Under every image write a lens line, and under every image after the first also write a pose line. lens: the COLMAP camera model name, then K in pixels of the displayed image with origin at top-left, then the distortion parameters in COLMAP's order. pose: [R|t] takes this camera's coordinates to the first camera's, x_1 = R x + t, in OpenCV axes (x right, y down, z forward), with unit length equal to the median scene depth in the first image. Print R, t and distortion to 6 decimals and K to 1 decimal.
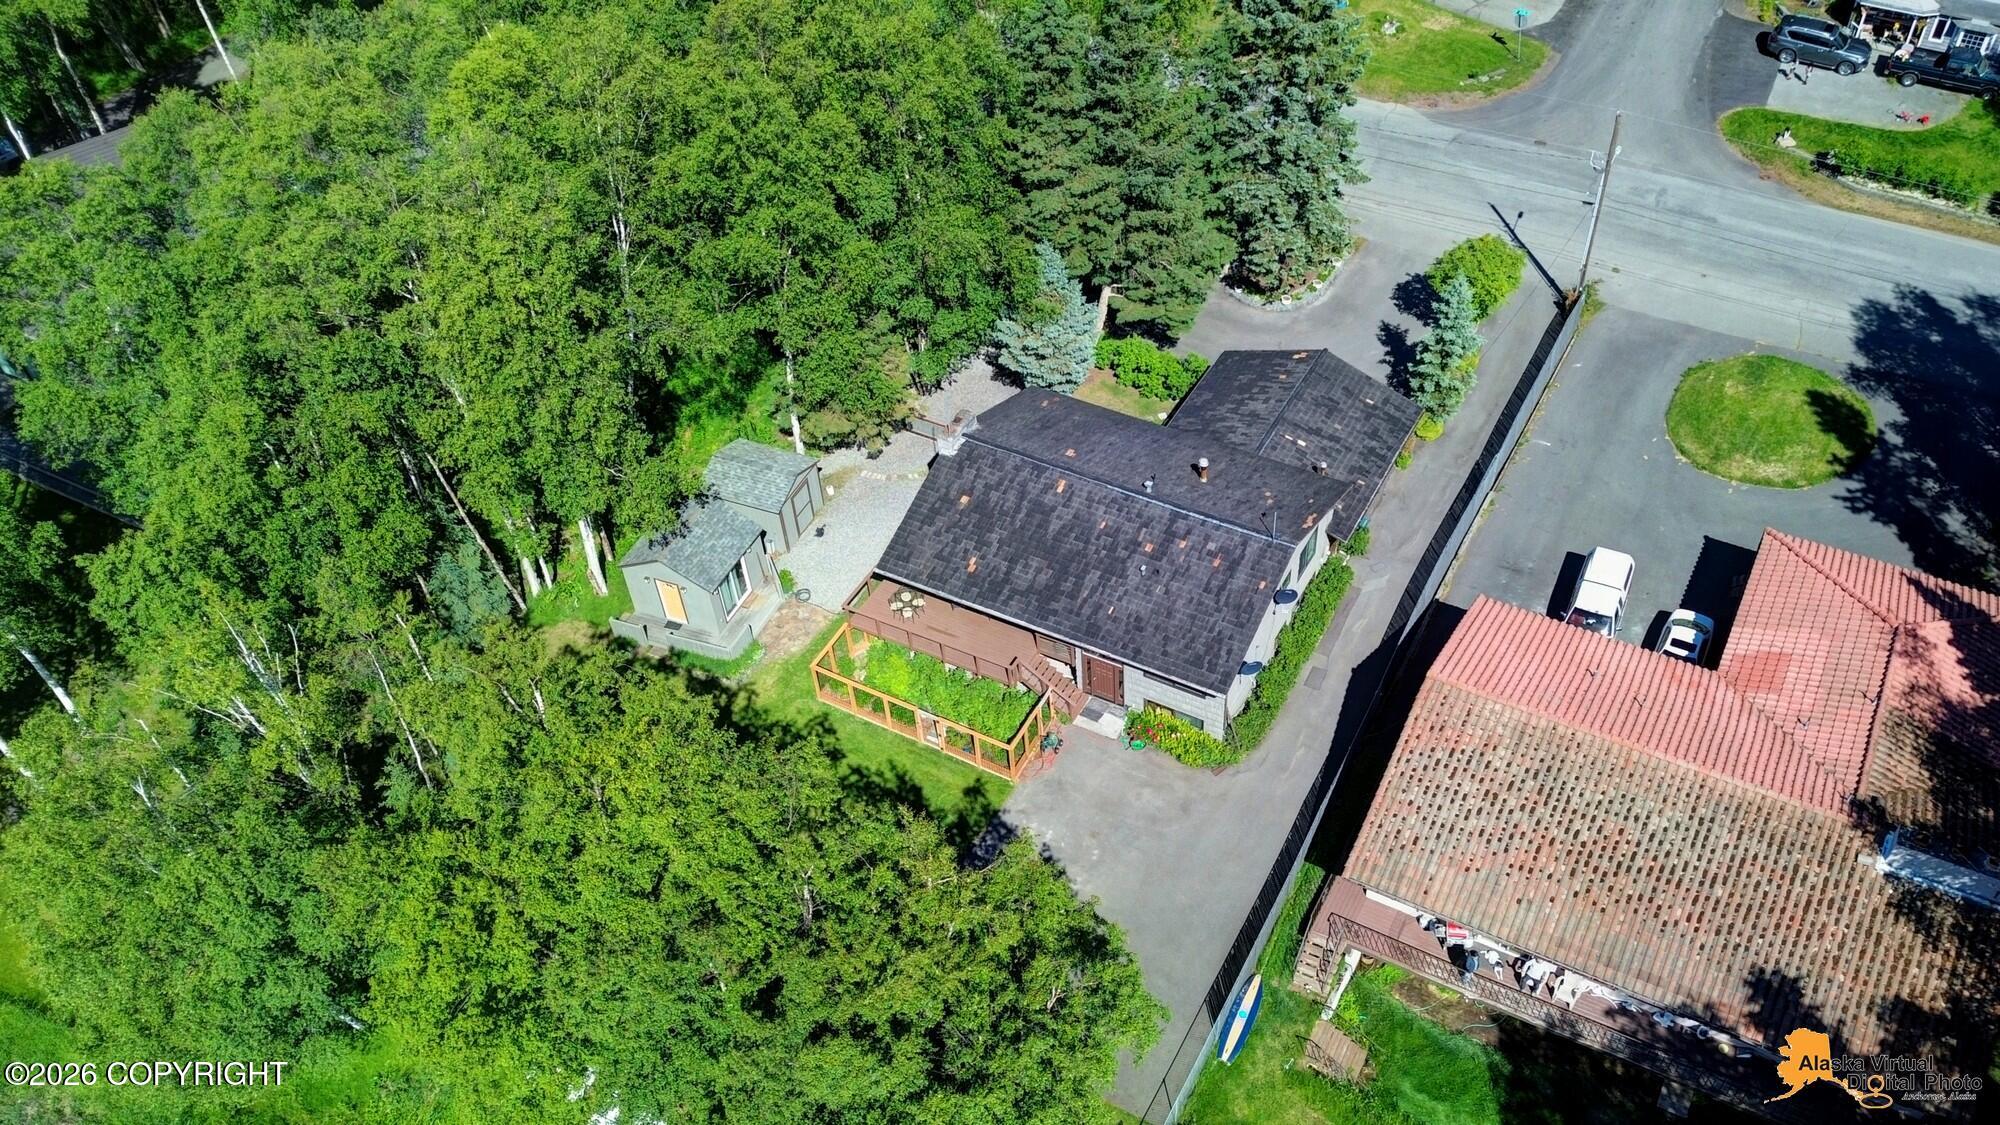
lens RADIAL K [[1611.7, 0, 1128.4], [0, 1611.7, 638.7], [0, 0, 1]] dist [0.050659, -0.022038]
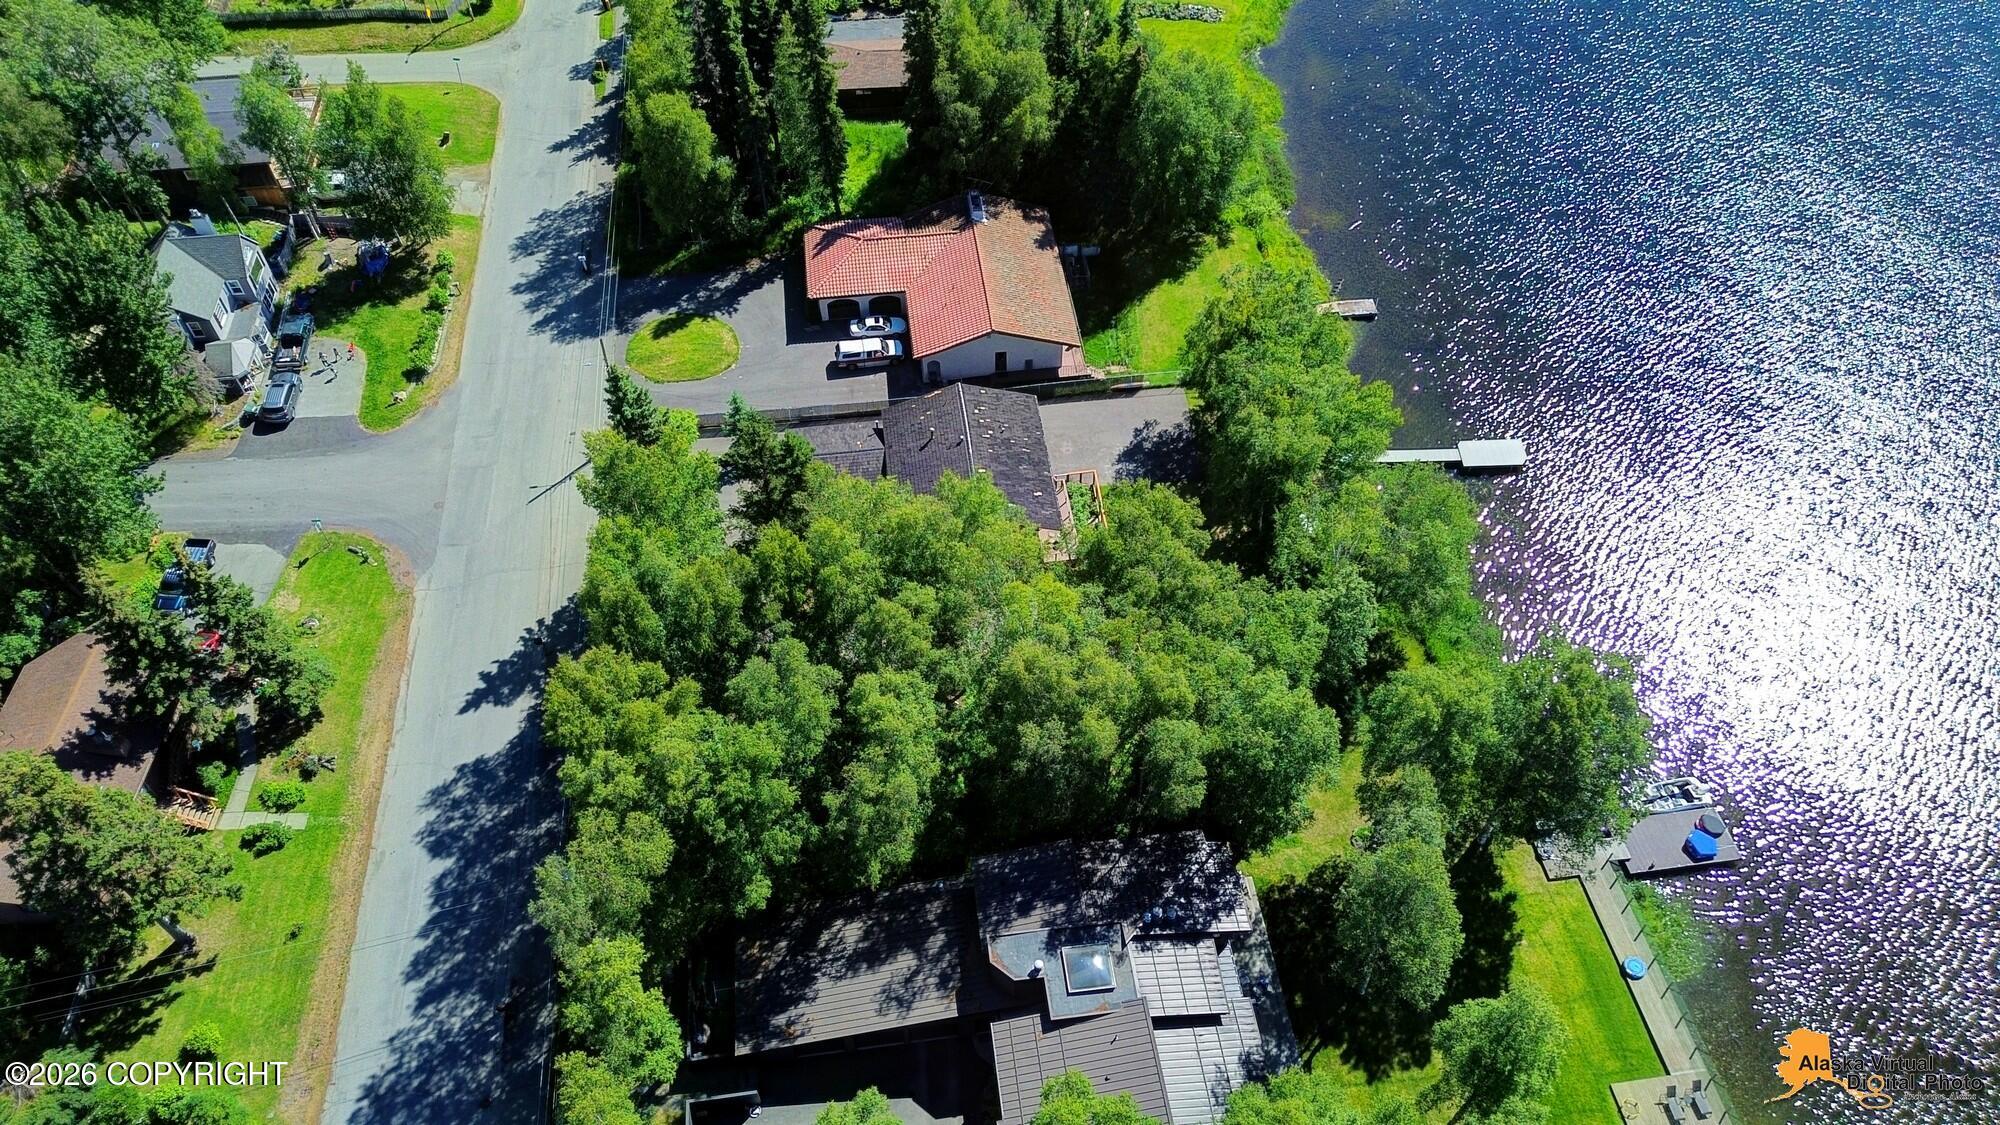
lens RADIAL K [[1390.4, 0, 1013.9], [0, 1390.4, 573.1], [0, 0, 1]] dist [0.036520, -0.014902]
pose [[-0.561335, -0.638259, 0.526809, -0.990823], [0.603837, 0.119432, 0.788110, -1.330042], [-0.565937, 0.760500, 0.318363, 0.509336]]
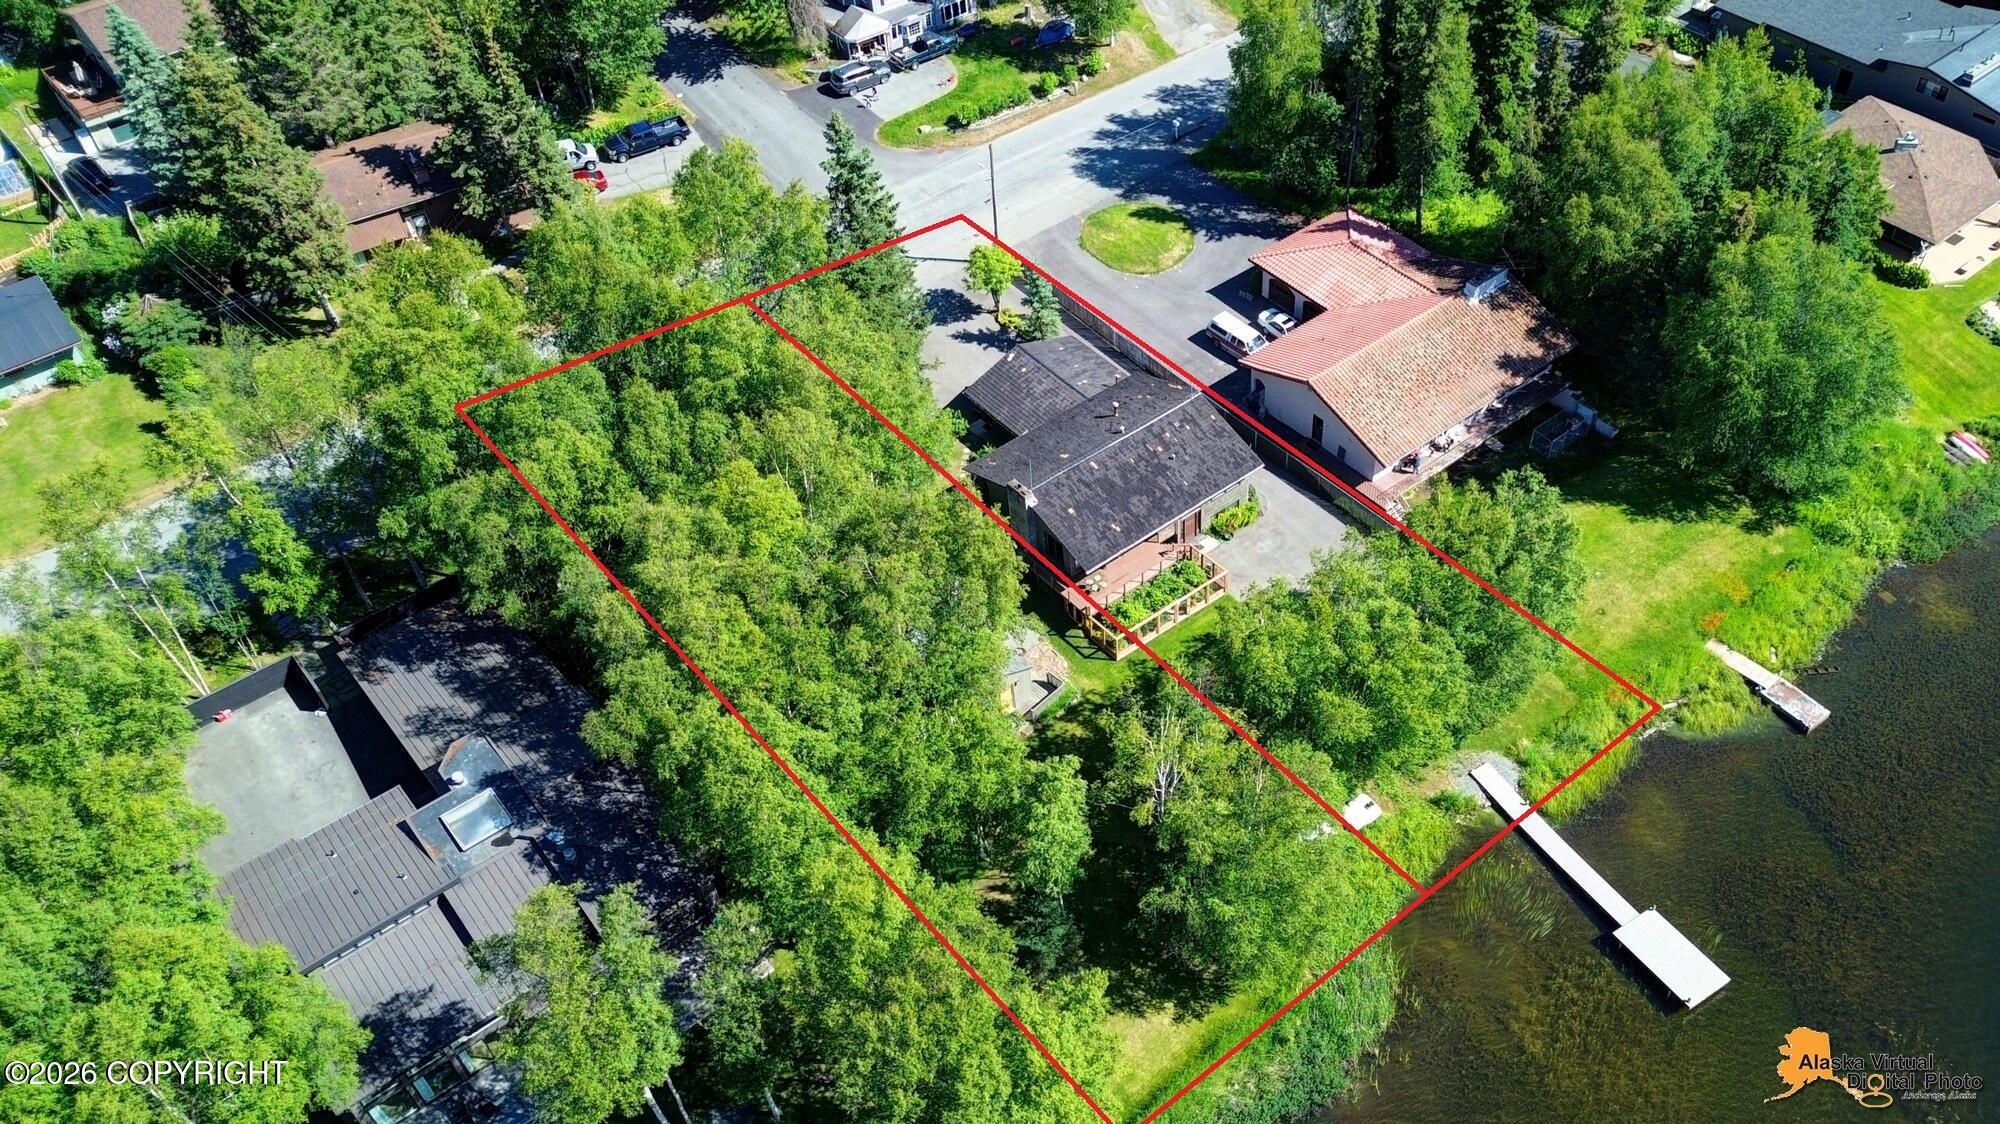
lens RADIAL K [[1611.7, 0, 1174.6], [0, 1611.7, 595.3], [0, 0, 1]] dist [0.050659, -0.022038]
pose [[0.380271, -0.668897, 0.638726, -1.083882], [0.676534, 0.672070, 0.301037, -0.420840], [-0.630631, 0.317644, 0.708100, -0.150357]]
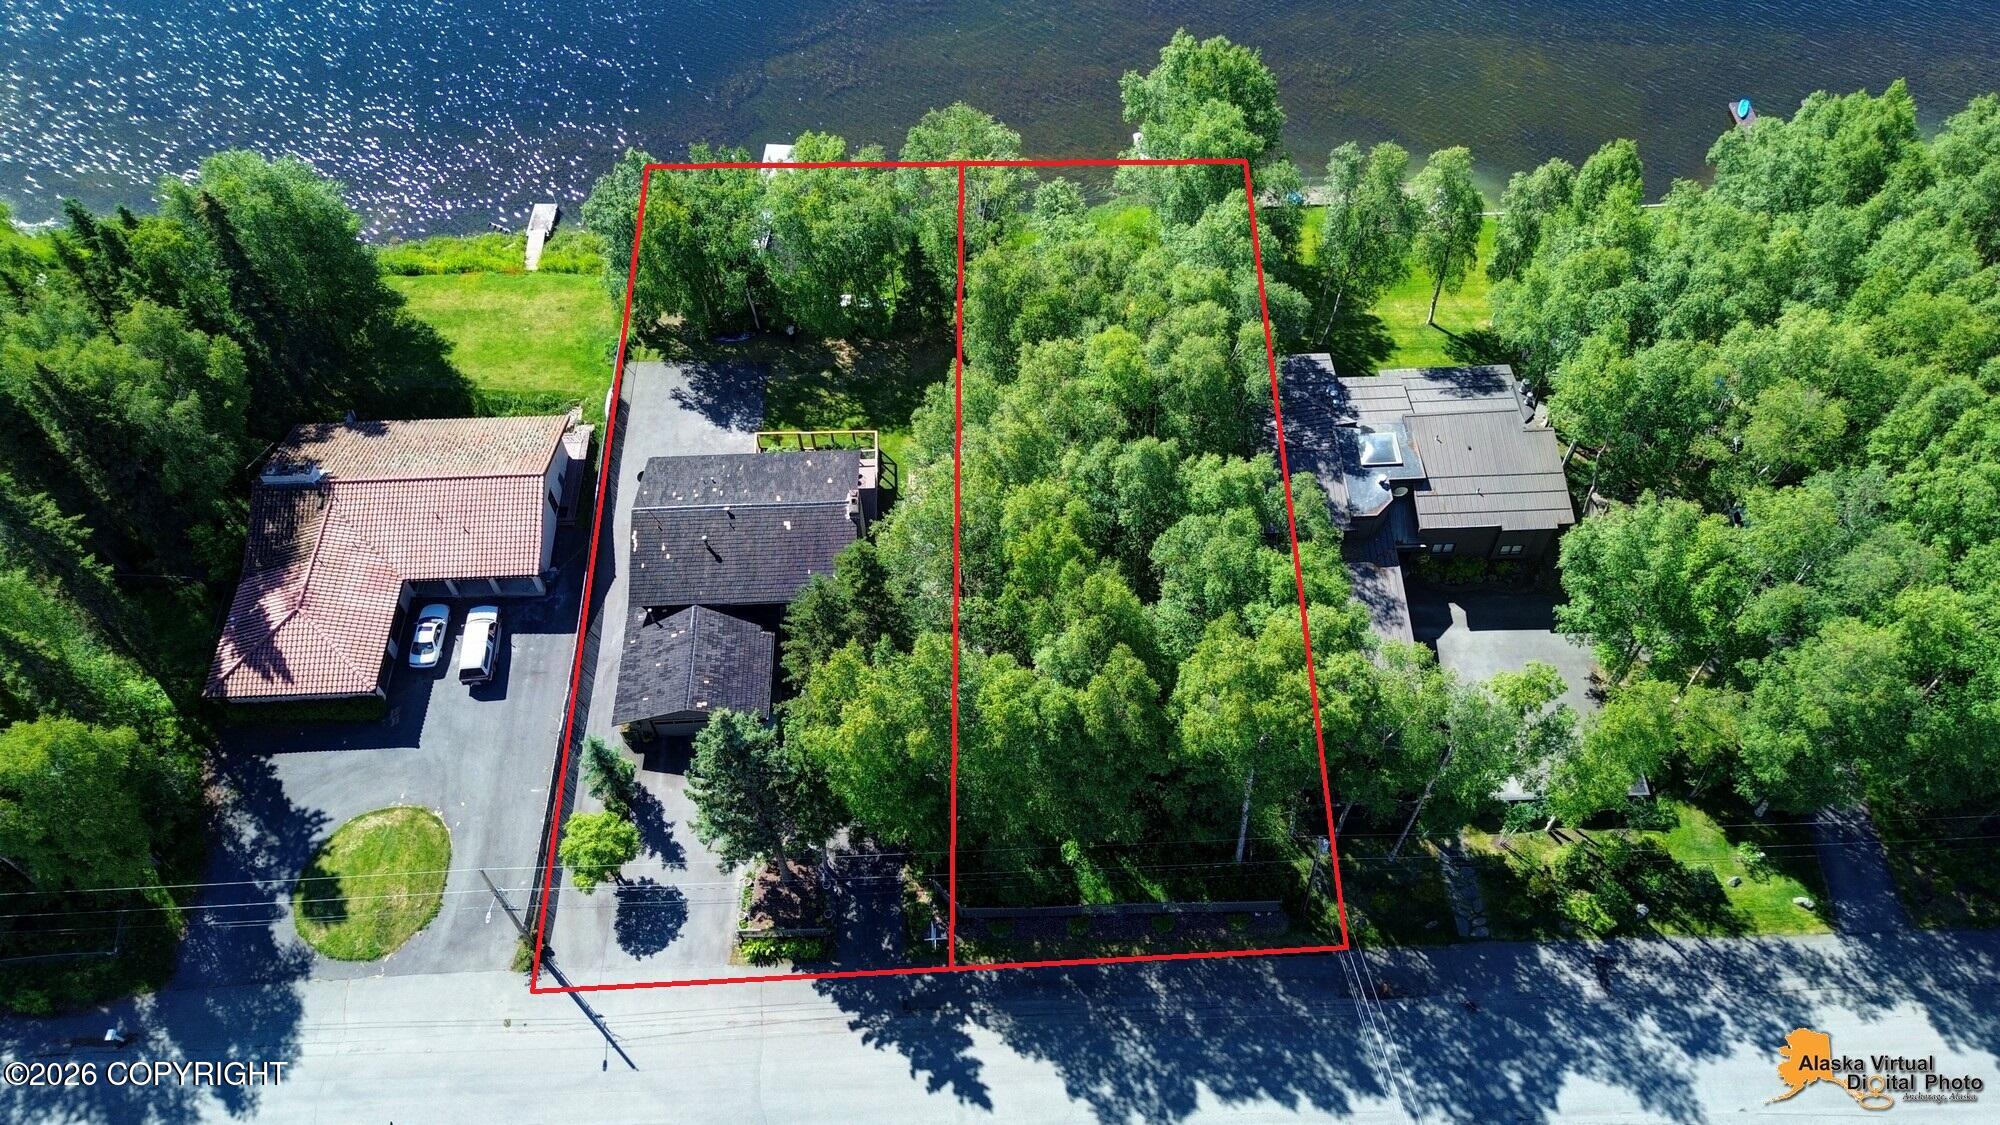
lens RADIAL K [[1469.5, 0, 1023.9], [0, 1469.5, 552.0], [0, 0, 1]] dist [0.032936, -0.011395]
pose [[-0.875832, 0.396950, -0.274498, 0.175472], [-0.344457, -0.115768, 0.931637, -1.598326], [0.338035, 0.910510, 0.238125, 0.730267]]
